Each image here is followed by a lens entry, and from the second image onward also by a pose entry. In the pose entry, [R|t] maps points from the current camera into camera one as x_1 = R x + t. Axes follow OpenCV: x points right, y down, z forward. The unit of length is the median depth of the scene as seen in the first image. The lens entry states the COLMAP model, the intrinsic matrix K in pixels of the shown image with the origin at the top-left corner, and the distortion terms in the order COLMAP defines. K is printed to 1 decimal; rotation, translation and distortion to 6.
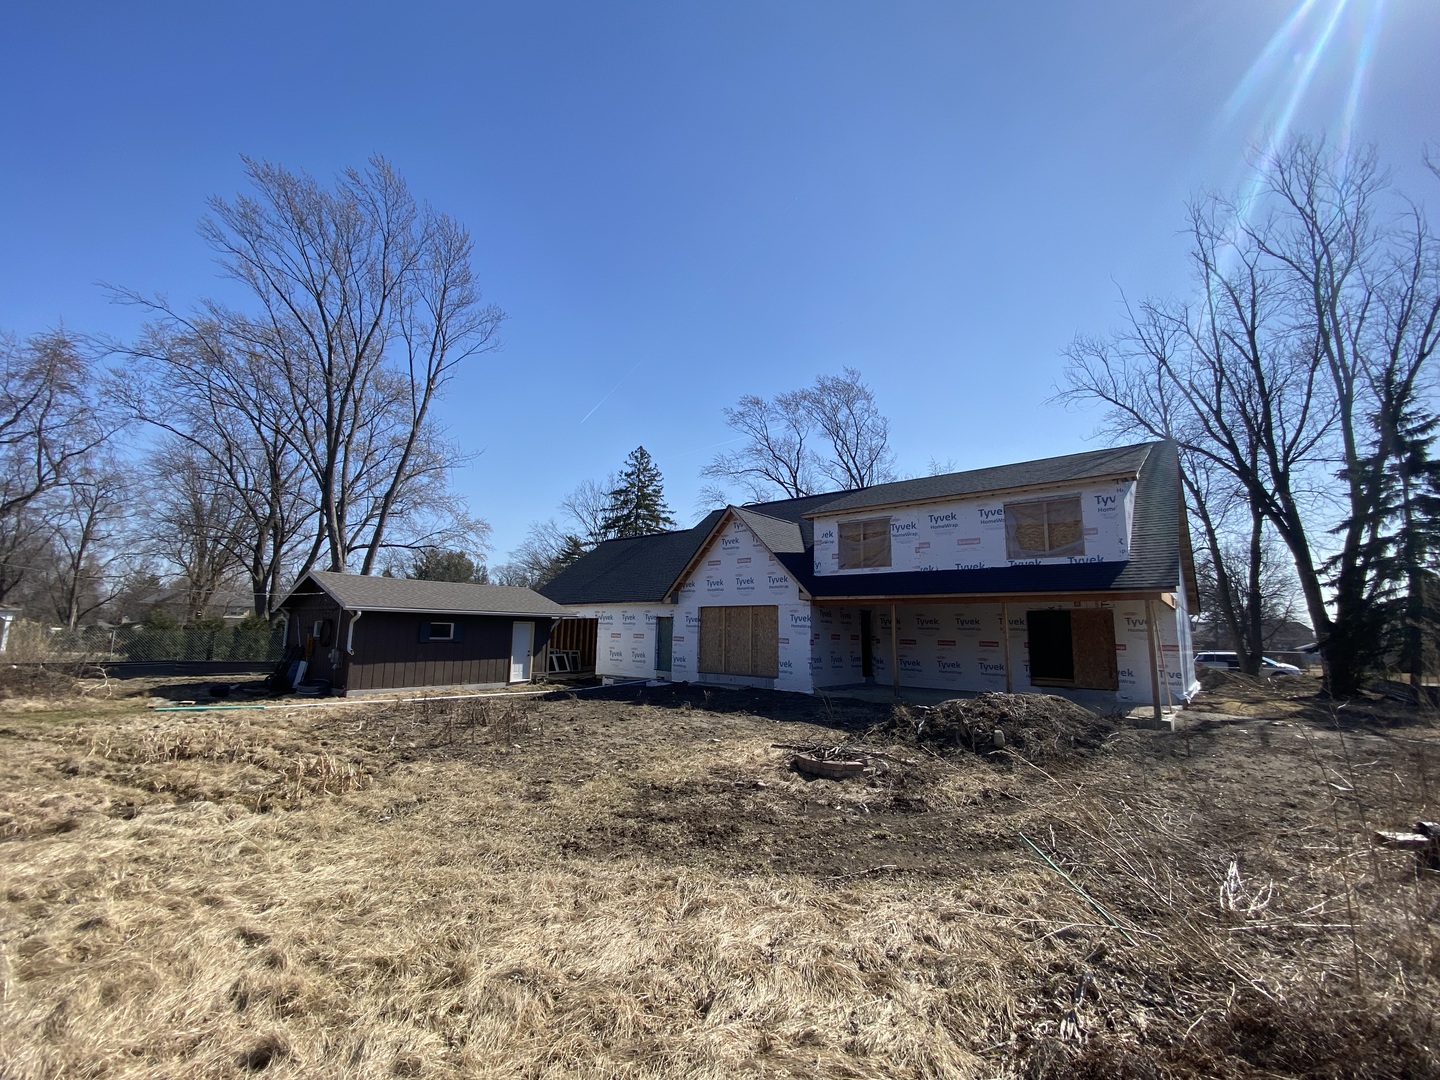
lens RADIAL K [[611.6, 0, 720.0], [0, 611.6, 540.0], [0, 0, 1]] dist [0.027300, -0.025516]
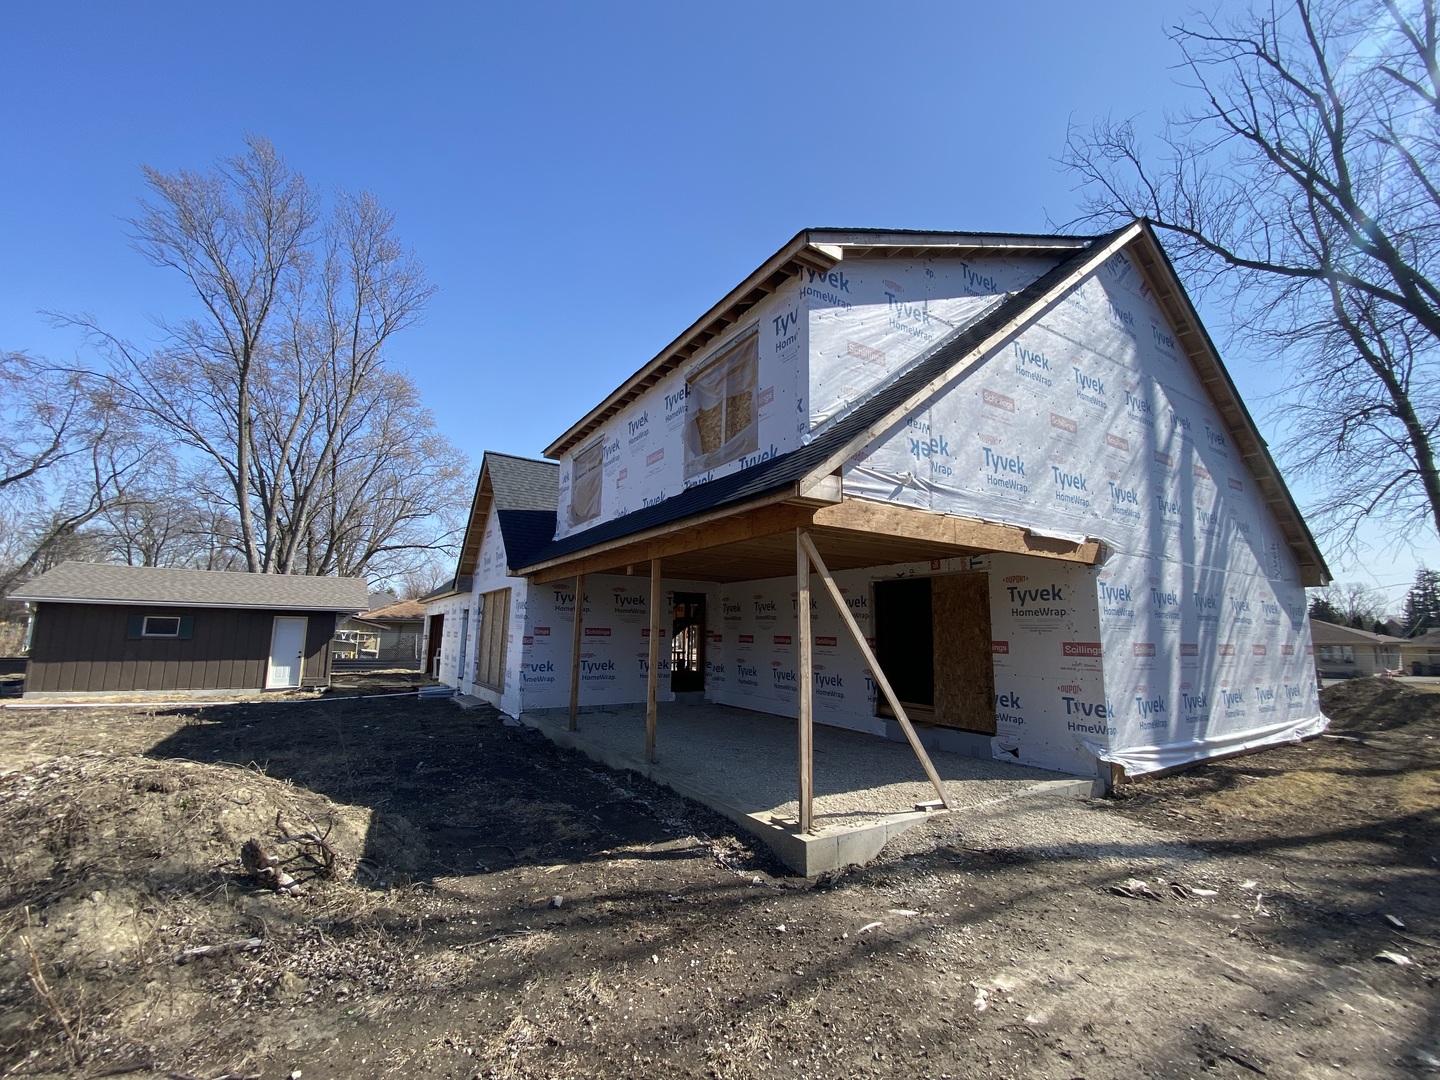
lens RADIAL K [[611.6, 0, 720.0], [0, 611.6, 540.0], [0, 0, 1]] dist [0.027300, -0.025516]
pose [[0.948245, -0.051325, -0.313365, 0.560953], [0.050348, 0.998669, -0.011213, 0.077632], [0.313524, -0.005145, 0.949566, 0.436296]]
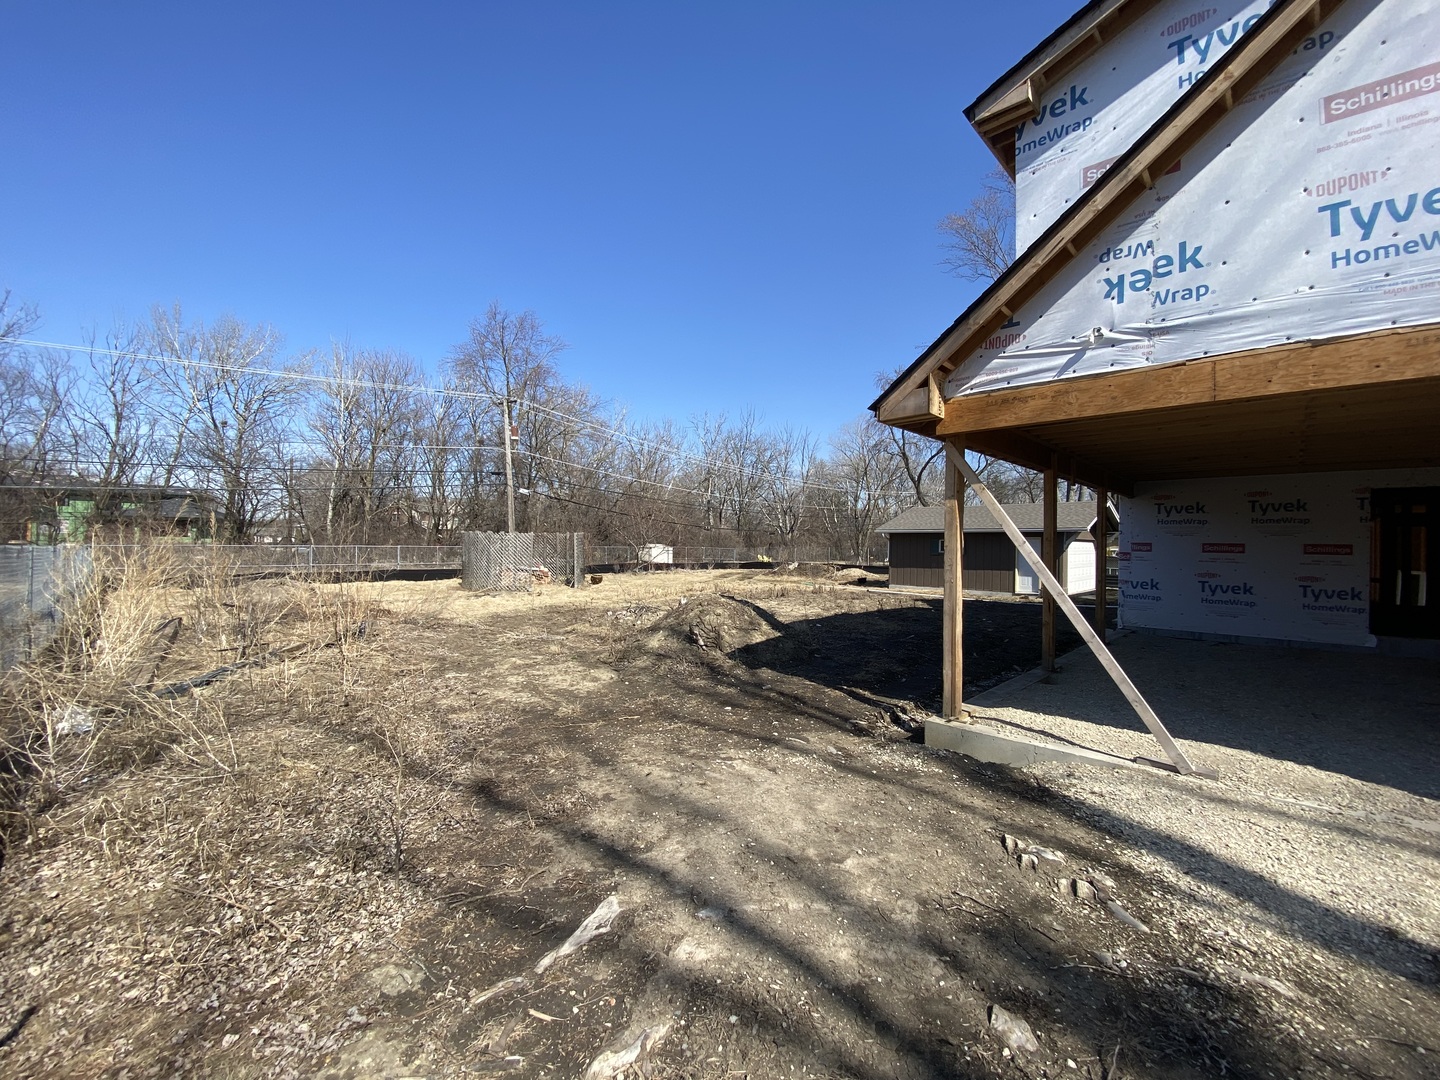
lens RADIAL K [[611.6, 0, 720.0], [0, 611.6, 540.0], [0, 0, 1]] dist [0.027300, -0.025516]
pose [[-0.104515, -0.024255, -0.994227, 0.851134], [0.135641, 0.990013, -0.038411, 0.121830], [0.985230, -0.138872, -0.100181, 0.667332]]
